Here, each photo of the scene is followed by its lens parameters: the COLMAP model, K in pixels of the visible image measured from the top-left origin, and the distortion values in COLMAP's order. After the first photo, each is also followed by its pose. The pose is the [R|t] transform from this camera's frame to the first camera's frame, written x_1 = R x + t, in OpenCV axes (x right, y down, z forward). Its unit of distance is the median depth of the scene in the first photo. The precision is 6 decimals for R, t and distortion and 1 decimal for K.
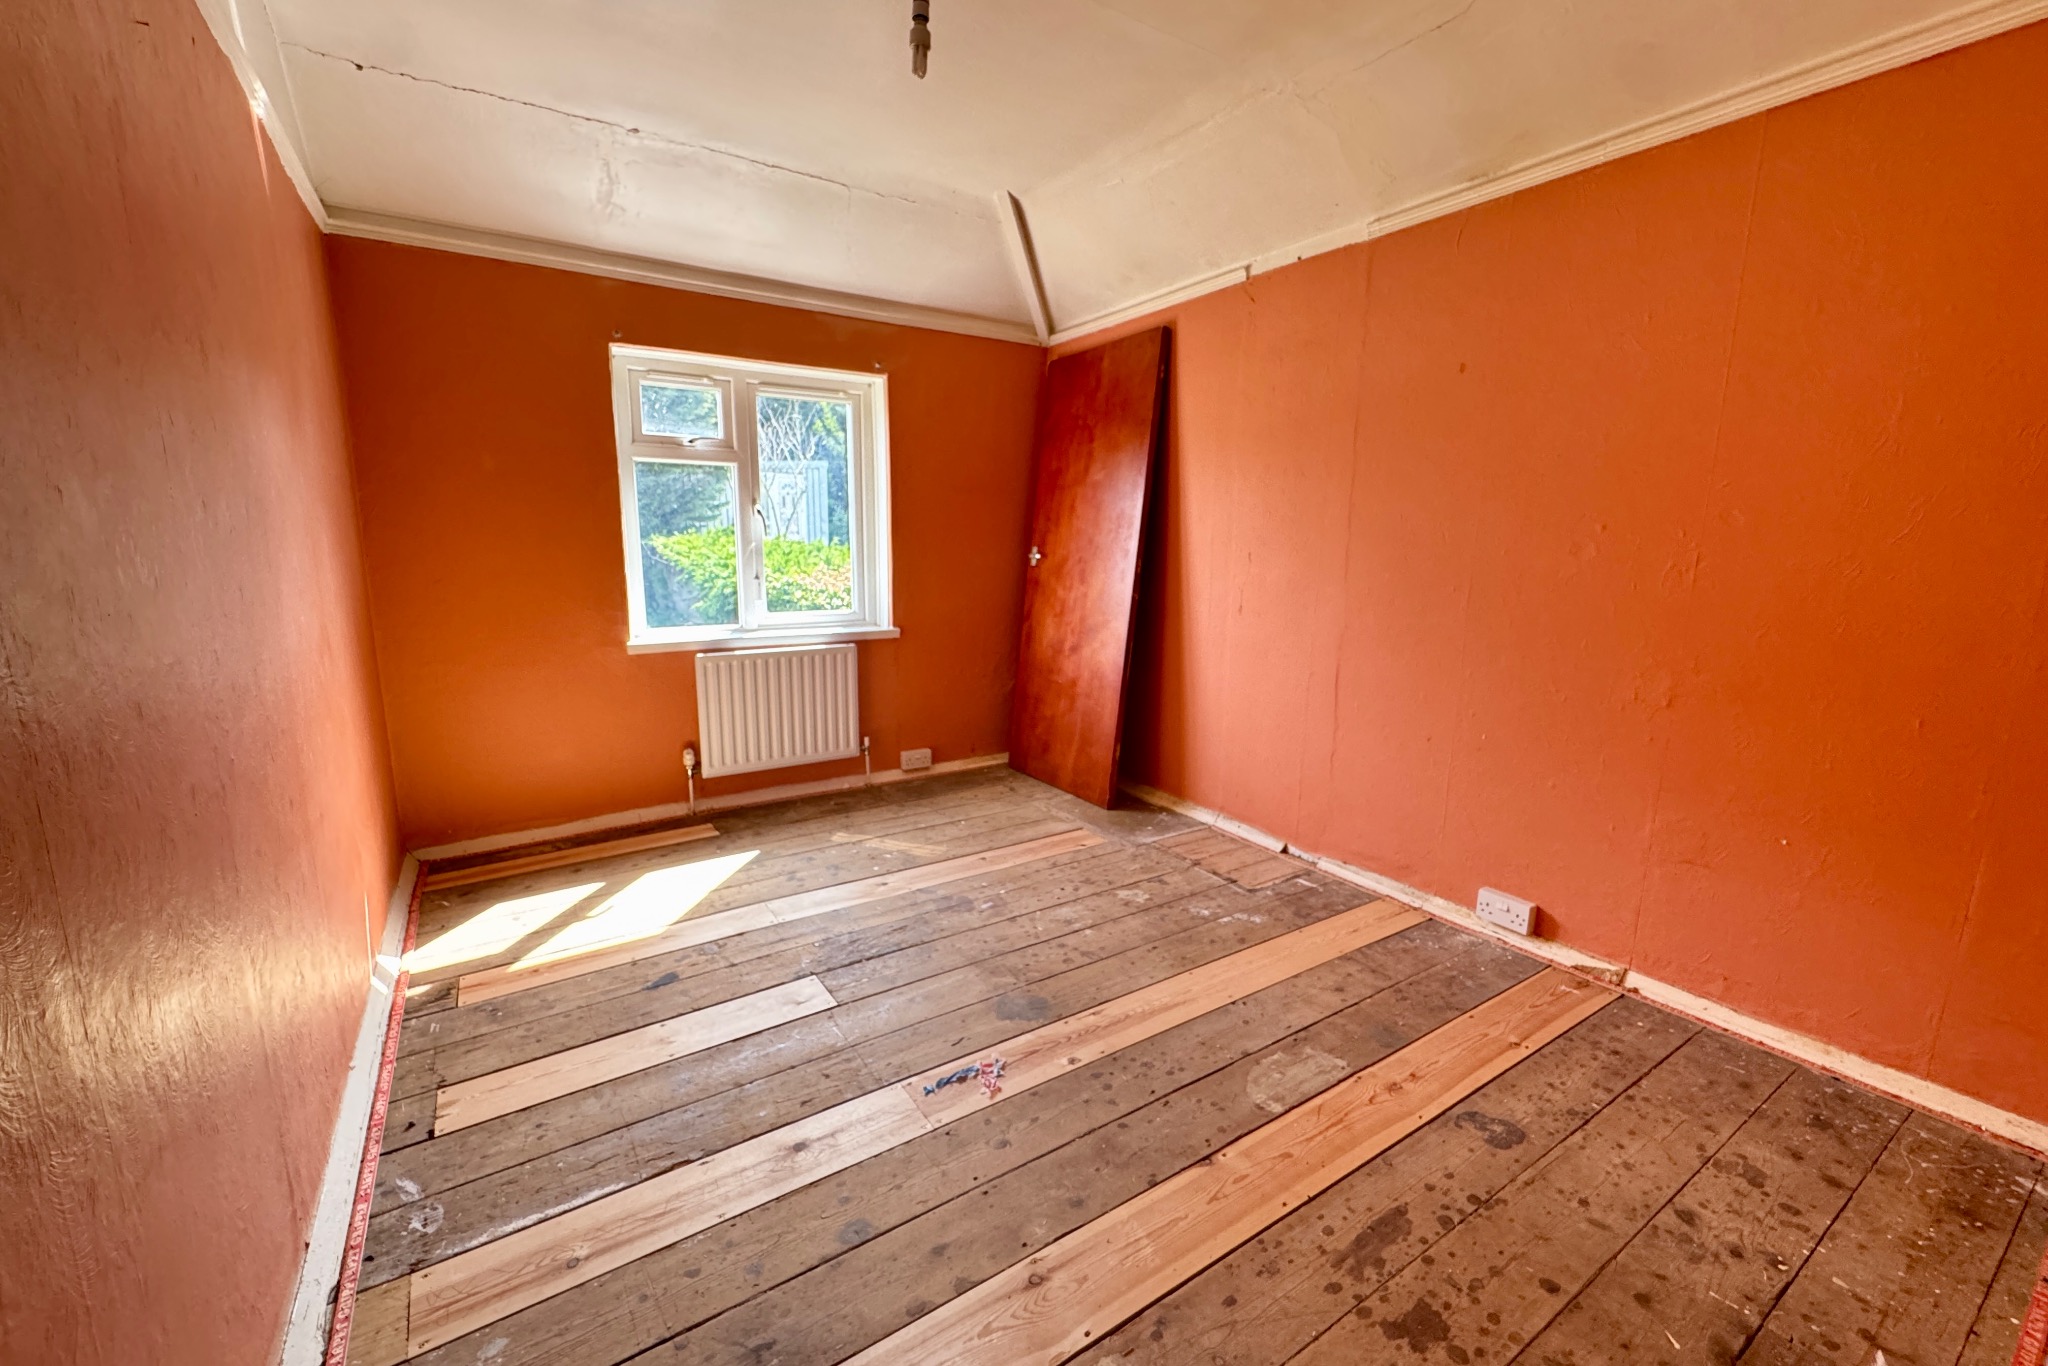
lens RADIAL K [[819.7, 0, 1023.6], [0, 819.7, 682.7], [0, 0, 1]] dist [-0.001954, 0.000127]
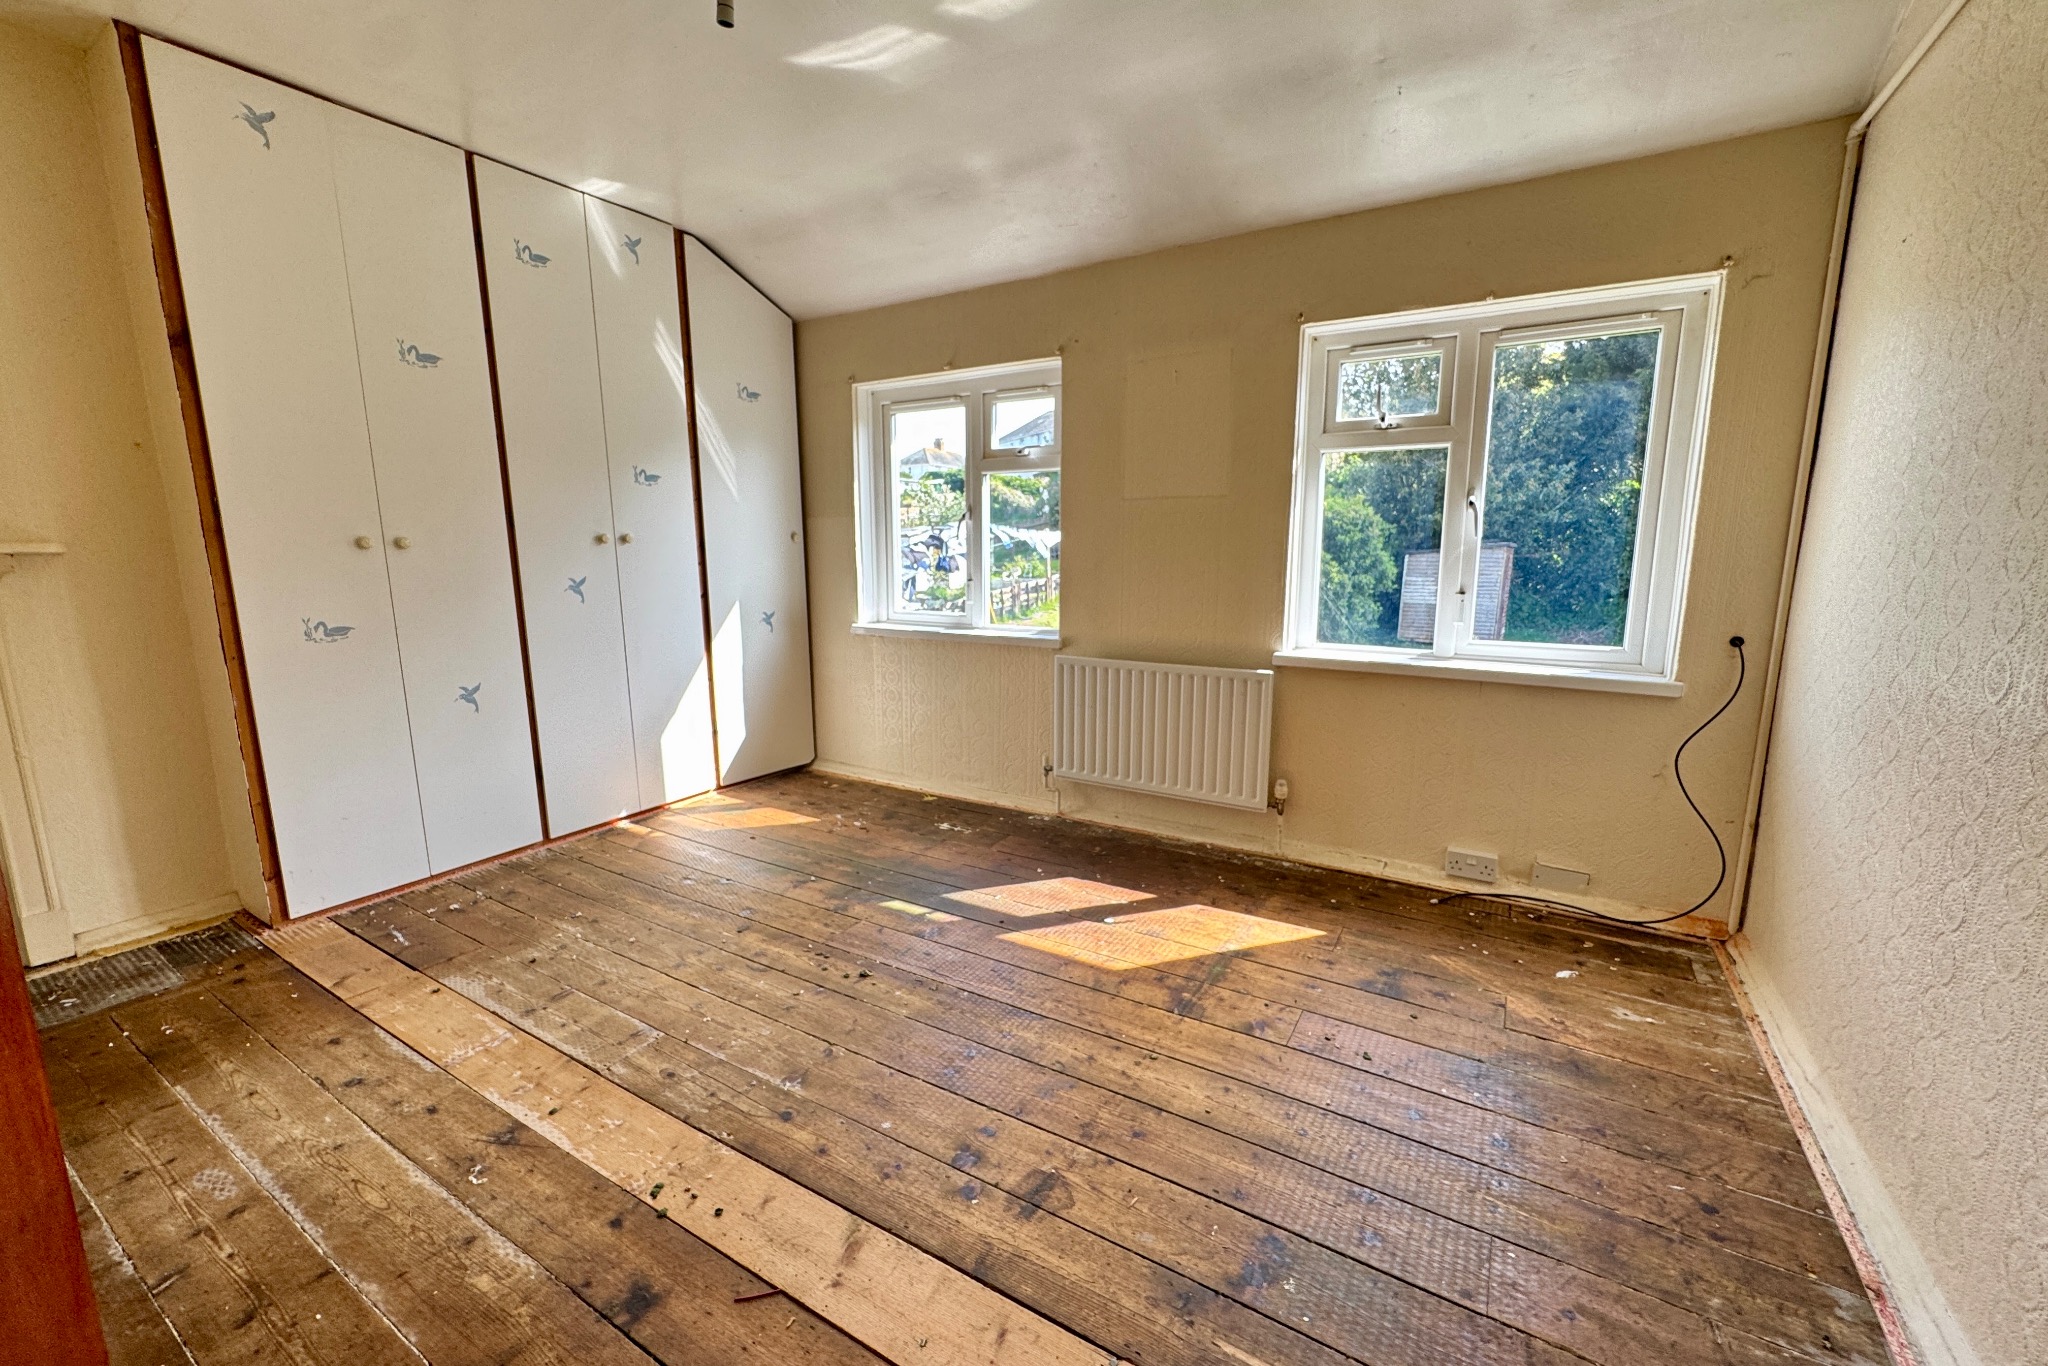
lens RADIAL K [[819.7, 0, 1027.6], [0, 819.7, 681.4], [0, 0, 1]] dist [-0.001954, 0.000127]
pose [[0.442120, 0.143725, -0.885366, 0.215740], [-0.154090, 0.984574, 0.082883, -0.055466], [0.883621, 0.099782, 0.457447, 0.357857]]
